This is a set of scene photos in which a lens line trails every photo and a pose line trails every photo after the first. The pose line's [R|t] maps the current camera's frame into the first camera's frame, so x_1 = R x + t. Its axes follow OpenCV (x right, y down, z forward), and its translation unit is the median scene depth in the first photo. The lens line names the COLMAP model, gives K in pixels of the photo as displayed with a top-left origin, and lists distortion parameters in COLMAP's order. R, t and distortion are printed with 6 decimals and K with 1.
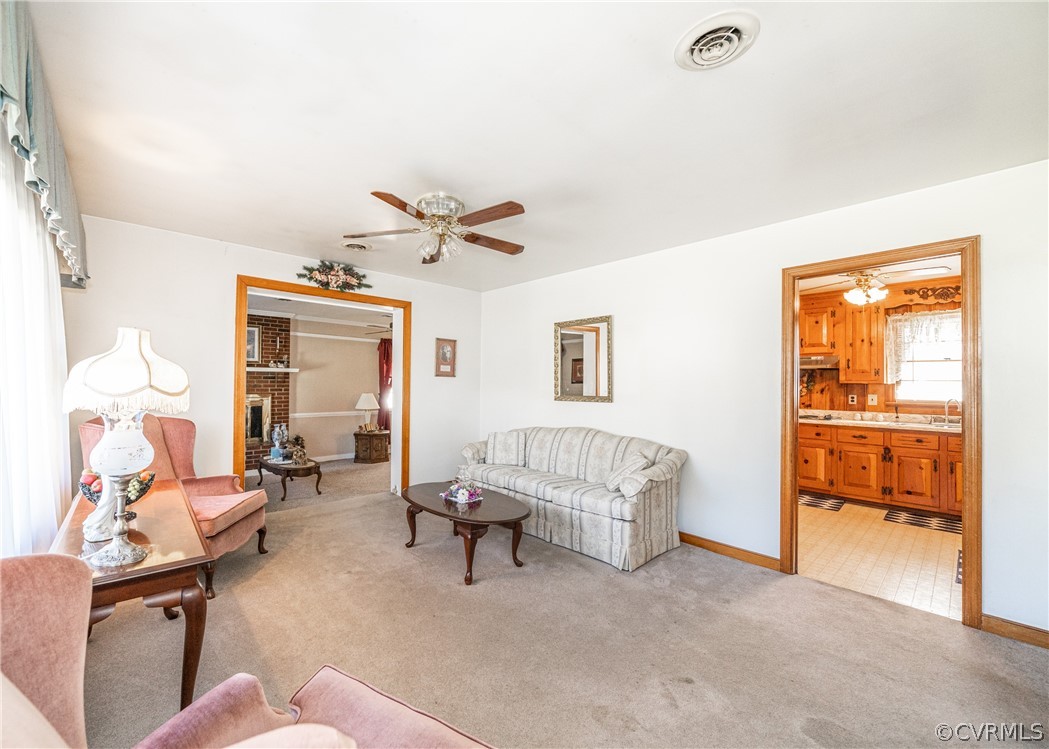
lens RADIAL K [[416.8, 0, 482.8], [0, 416.8, 380.0], [0, 0, 1]] dist [-0.001028, -0.000127]
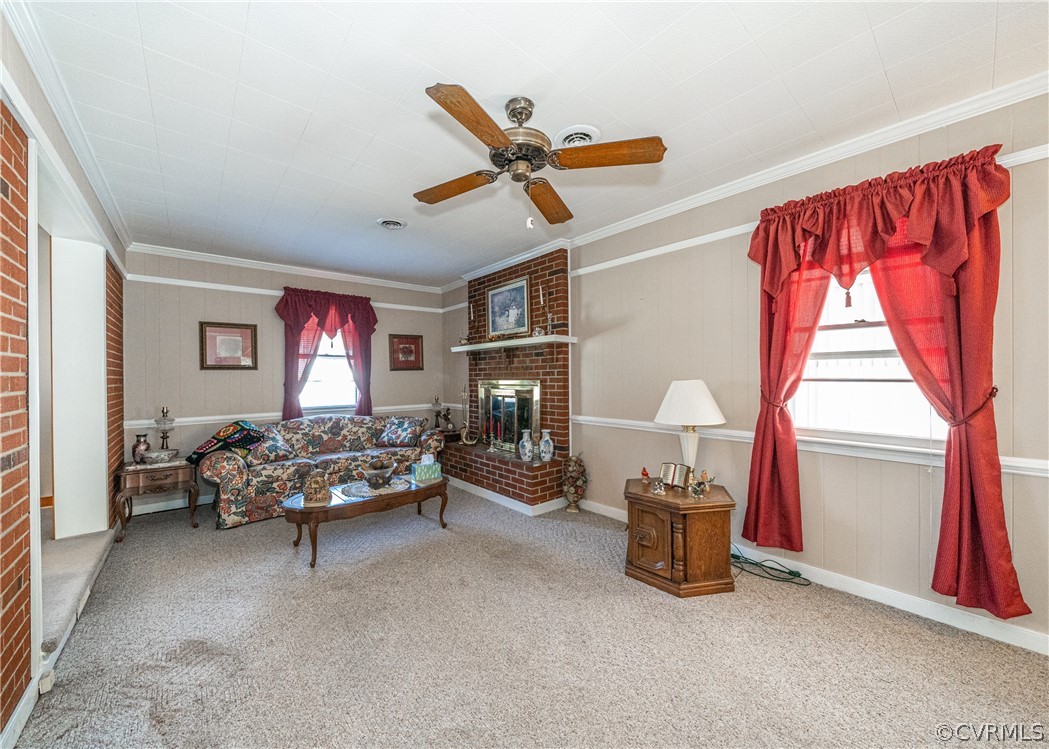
lens RADIAL K [[393.2, 0, 522.1], [0, 393.2, 377.3], [0, 0, 1]] dist [-0.000640, -0.000130]
pose [[-0.020157, -0.006200, -0.999778, 0.082742], [0.019319, 0.999792, -0.006589, 0.032988], [0.999610, -0.019448, -0.020033, 0.984794]]
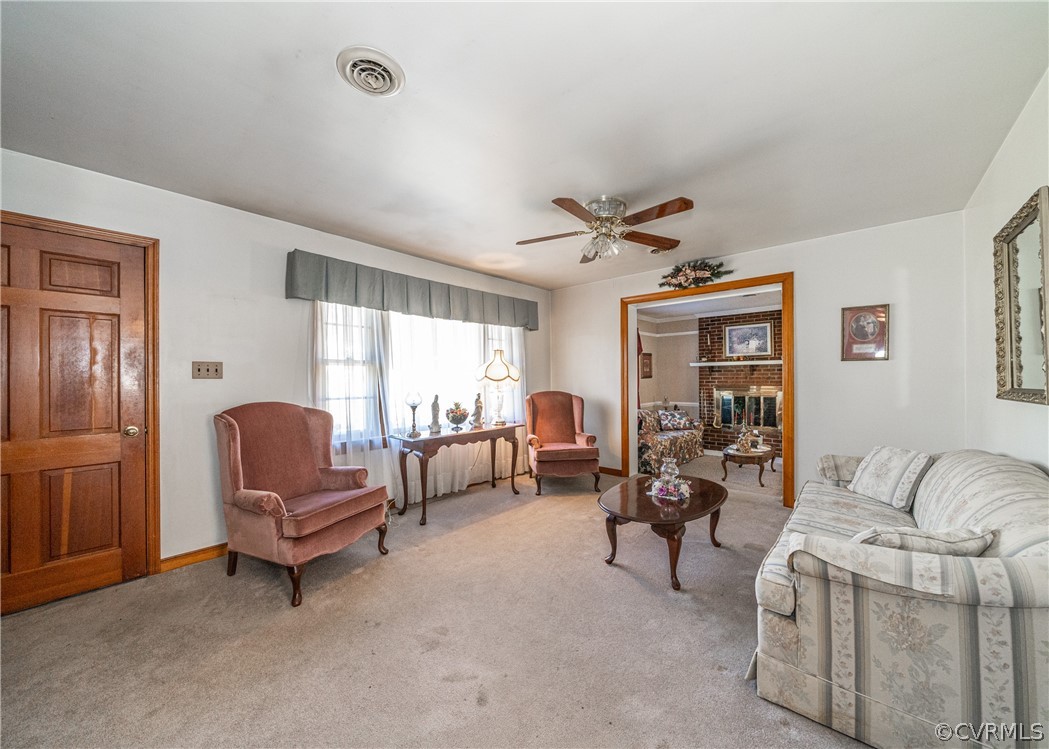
lens RADIAL K [[388.5, 0, 528.9], [0, 388.5, 376.1], [0, 0, 1]] dist [-0.000212, -0.000080]
pose [[0.134327, -0.016702, -0.990796, 0.343647], [0.017086, 0.999748, -0.014537, 0.013055], [0.990790, -0.014976, 0.134579, 0.257652]]
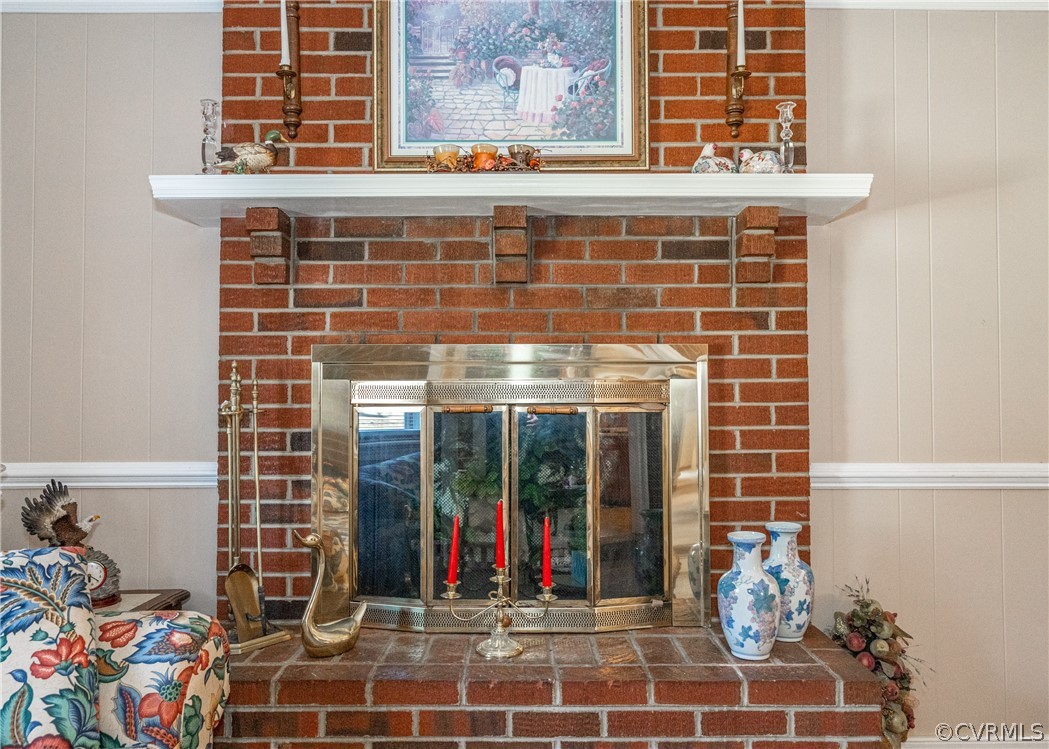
lens RADIAL K [[753.5, 0, 519.6], [0, 753.5, 375.9], [0, 0, 1]] dist [0.000387, -0.001073]
pose [[0.747033, -0.027794, -0.664206, -0.361795], [0.014706, 0.999572, -0.025287, 0.053689], [0.664625, 0.009122, 0.747122, 0.720061]]
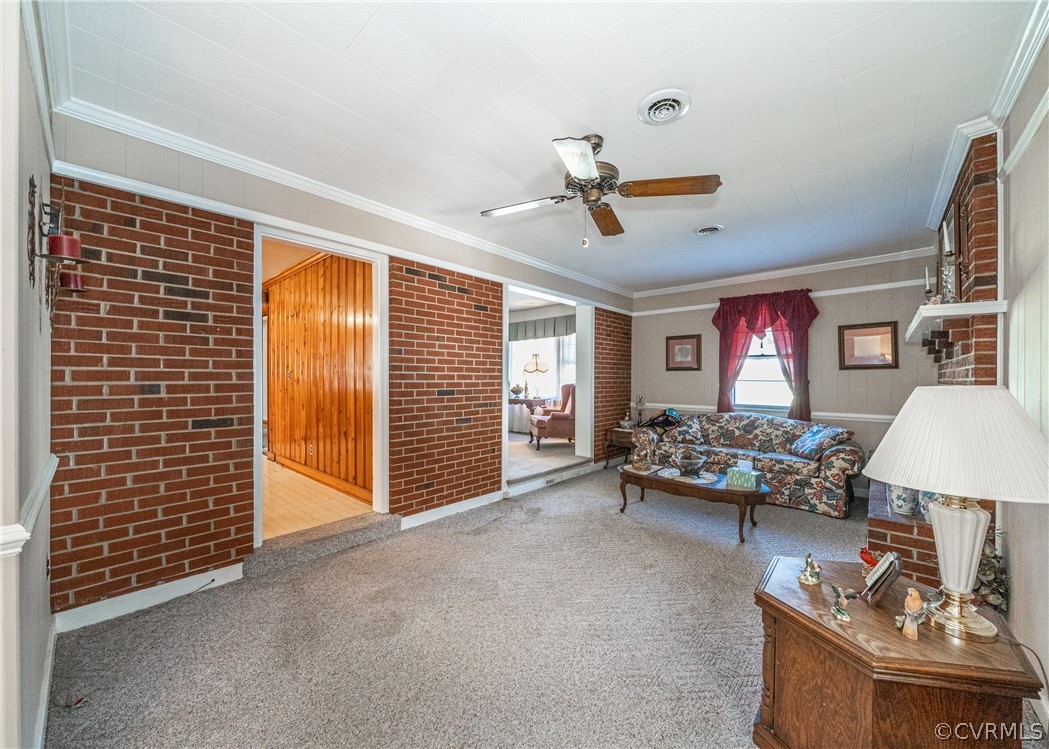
lens RADIAL K [[393.2, 0, 522.1], [0, 393.2, 377.3], [0, 0, 1]] dist [-0.000640, -0.000130]
pose [[-0.994162, -0.013564, -0.107041, -0.105279], [-0.012343, 0.999851, -0.012057, 0.036076], [0.107188, -0.010665, -0.994182, 1.291934]]
